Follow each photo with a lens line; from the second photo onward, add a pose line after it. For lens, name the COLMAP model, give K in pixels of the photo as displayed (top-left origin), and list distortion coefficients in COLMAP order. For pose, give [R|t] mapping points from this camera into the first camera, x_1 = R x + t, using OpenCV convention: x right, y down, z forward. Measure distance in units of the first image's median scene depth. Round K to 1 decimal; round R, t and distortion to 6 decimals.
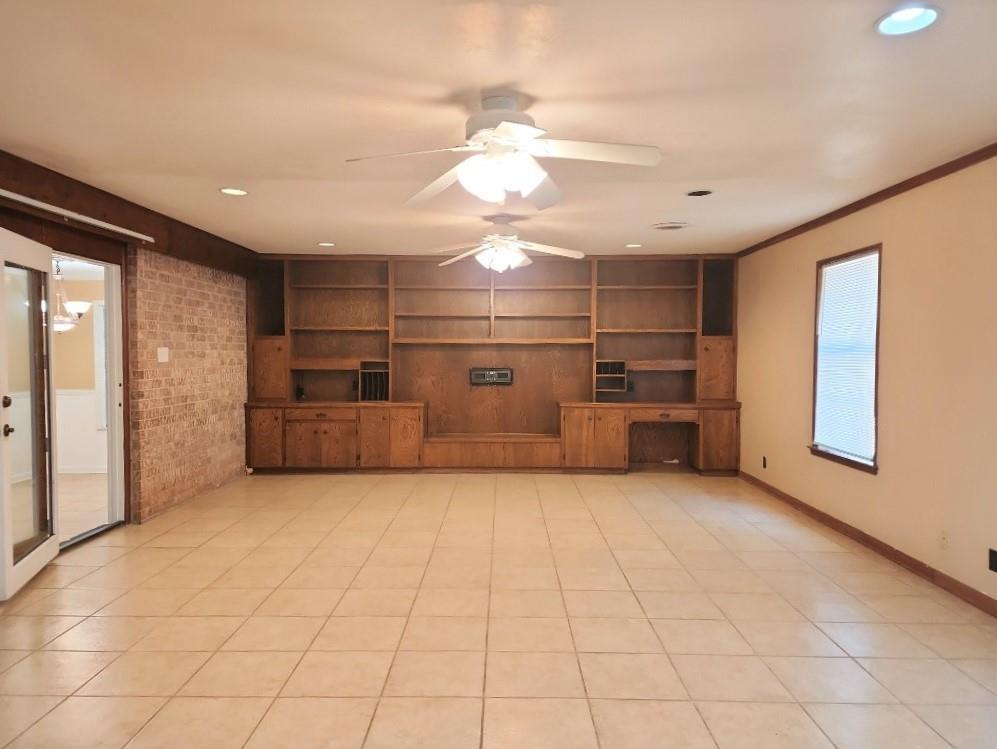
lens RADIAL K [[666.7, 0, 496.8], [0, 666.7, 373.0], [0, 0, 1]] dist [0.090599, -0.082989]
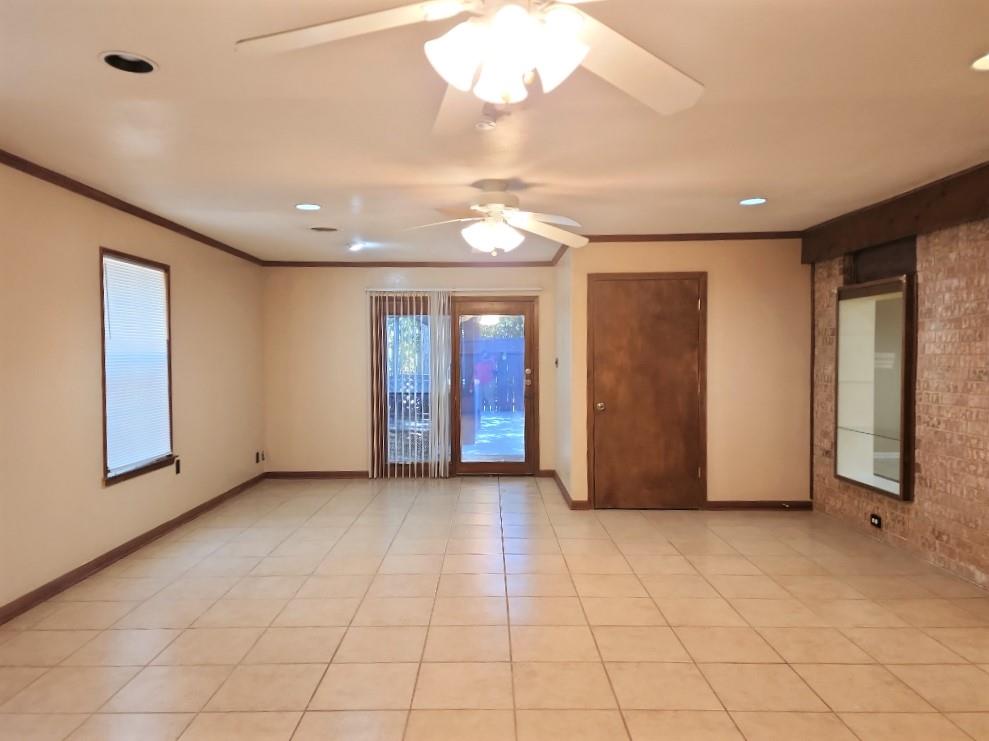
lens RADIAL K [[661.4, 0, 492.8], [0, 661.4, 373.4], [0, 0, 1]] dist [0.090599, -0.082989]
pose [[-0.999809, 0.002854, -0.019316, 0.028944], [0.001705, 0.998243, 0.059232, -0.067604], [0.019451, 0.059187, -0.998057, 1.983308]]
